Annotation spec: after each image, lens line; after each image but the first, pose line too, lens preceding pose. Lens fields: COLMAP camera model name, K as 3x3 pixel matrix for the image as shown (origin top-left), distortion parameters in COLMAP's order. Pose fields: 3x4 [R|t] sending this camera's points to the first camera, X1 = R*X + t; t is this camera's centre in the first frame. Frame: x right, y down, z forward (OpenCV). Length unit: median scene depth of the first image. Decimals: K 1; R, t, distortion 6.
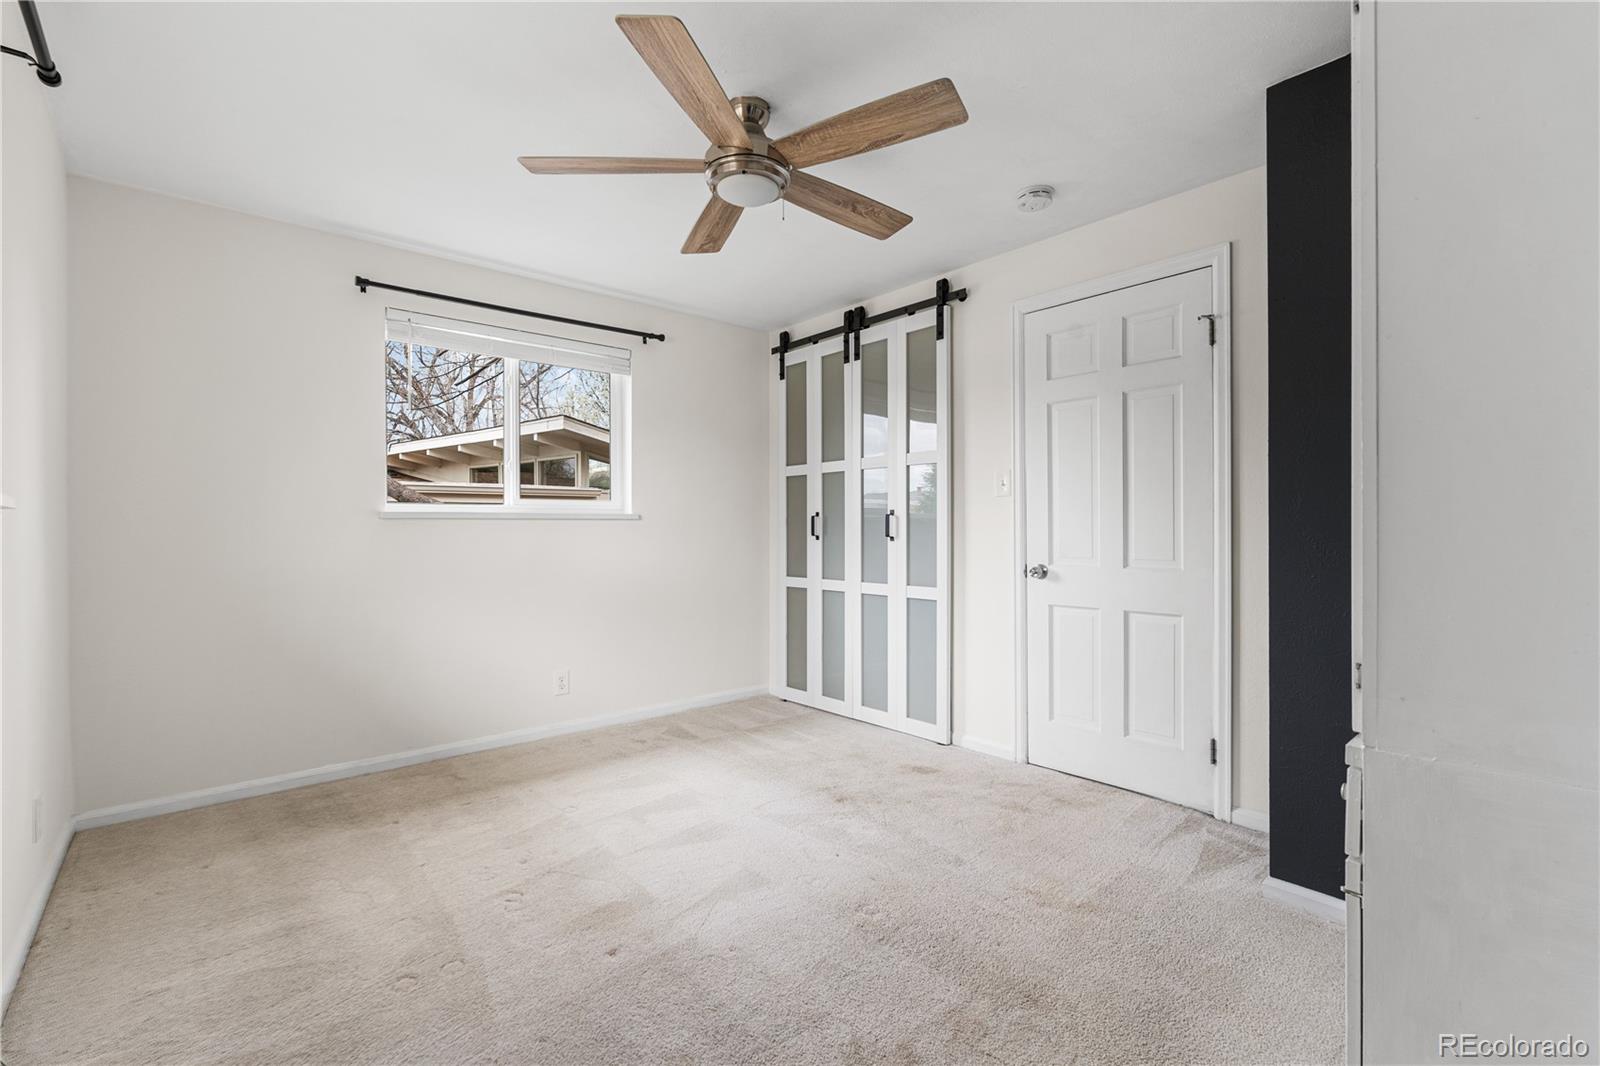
lens RADIAL K [[703.6, 0, 810.6], [0, 703.6, 528.5], [0, 0, 1]] dist [-0.005412, -0.000262]
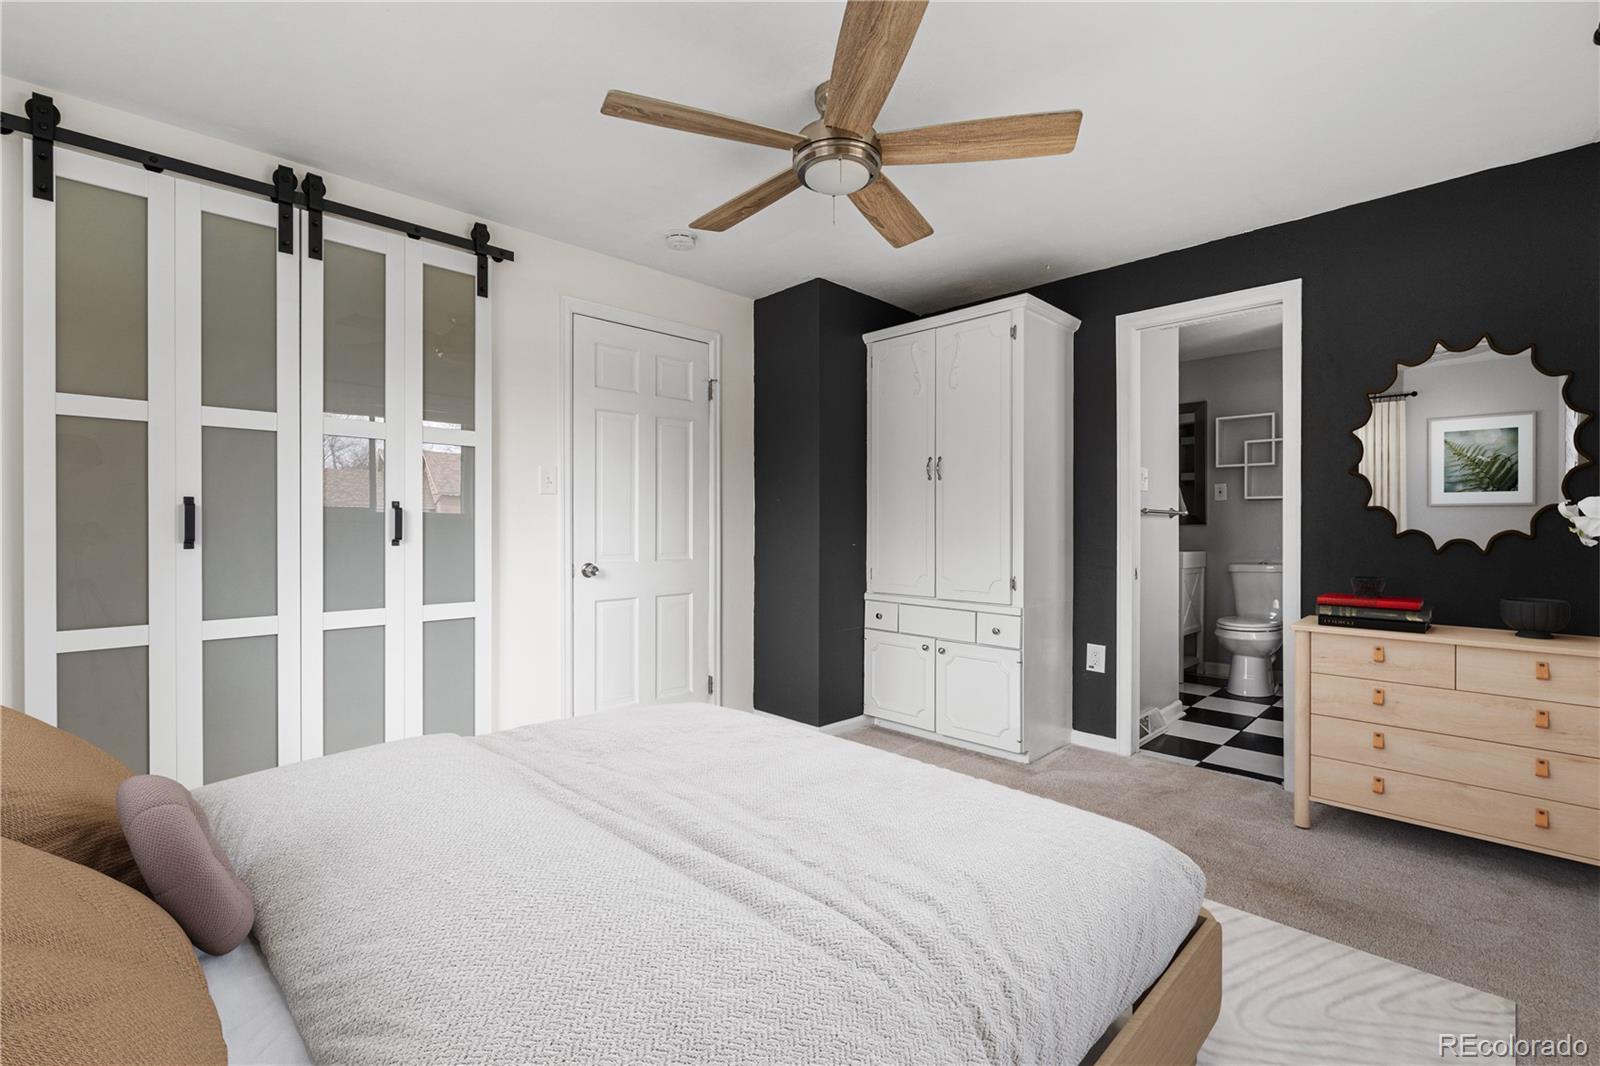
lens RADIAL K [[703.6, 0, 802.7], [0, 703.6, 530.4], [0, 0, 1]] dist [-0.005412, -0.000262]
pose [[-0.063555, 0.007442, 0.997951, -0.613319], [0.010796, 0.999919, -0.006769, 0.011734], [-0.997920, 0.010343, -0.063630, 0.641611]]
